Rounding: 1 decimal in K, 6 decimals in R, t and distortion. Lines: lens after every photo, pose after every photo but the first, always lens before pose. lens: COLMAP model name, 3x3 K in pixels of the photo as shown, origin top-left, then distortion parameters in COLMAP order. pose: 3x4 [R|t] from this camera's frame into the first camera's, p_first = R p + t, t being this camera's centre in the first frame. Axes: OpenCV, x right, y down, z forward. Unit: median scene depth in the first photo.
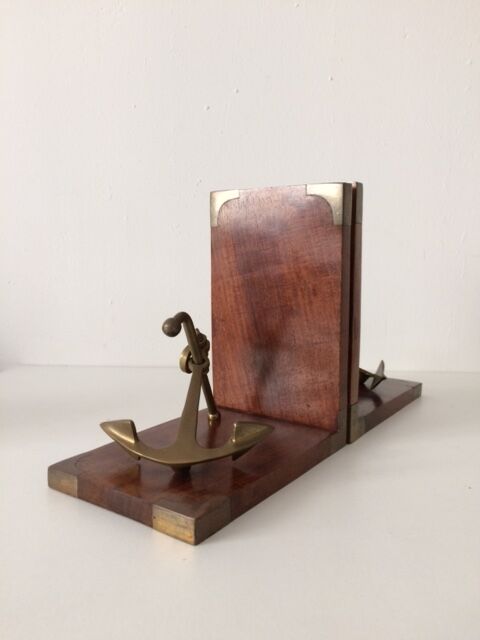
lens RADIAL K [[554.4, 0, 240.0], [0, 554.4, 320.0], [0, 0, 1]] dist [0.076172, -0.135207]
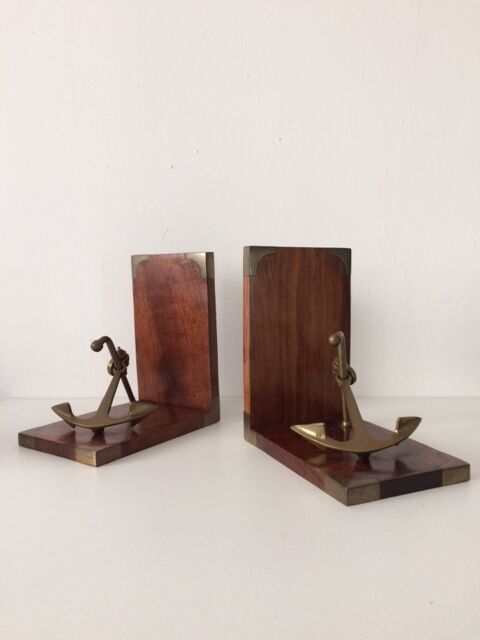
lens RADIAL K [[554.4, 0, 240.0], [0, 554.4, 320.0], [0, 0, 1]] dist [0.076172, -0.135207]
pose [[0.999671, -0.024759, -0.006625, 0.274421], [0.024416, 0.998562, -0.047730, 0.023408], [0.007797, 0.047552, 0.998838, -0.542403]]
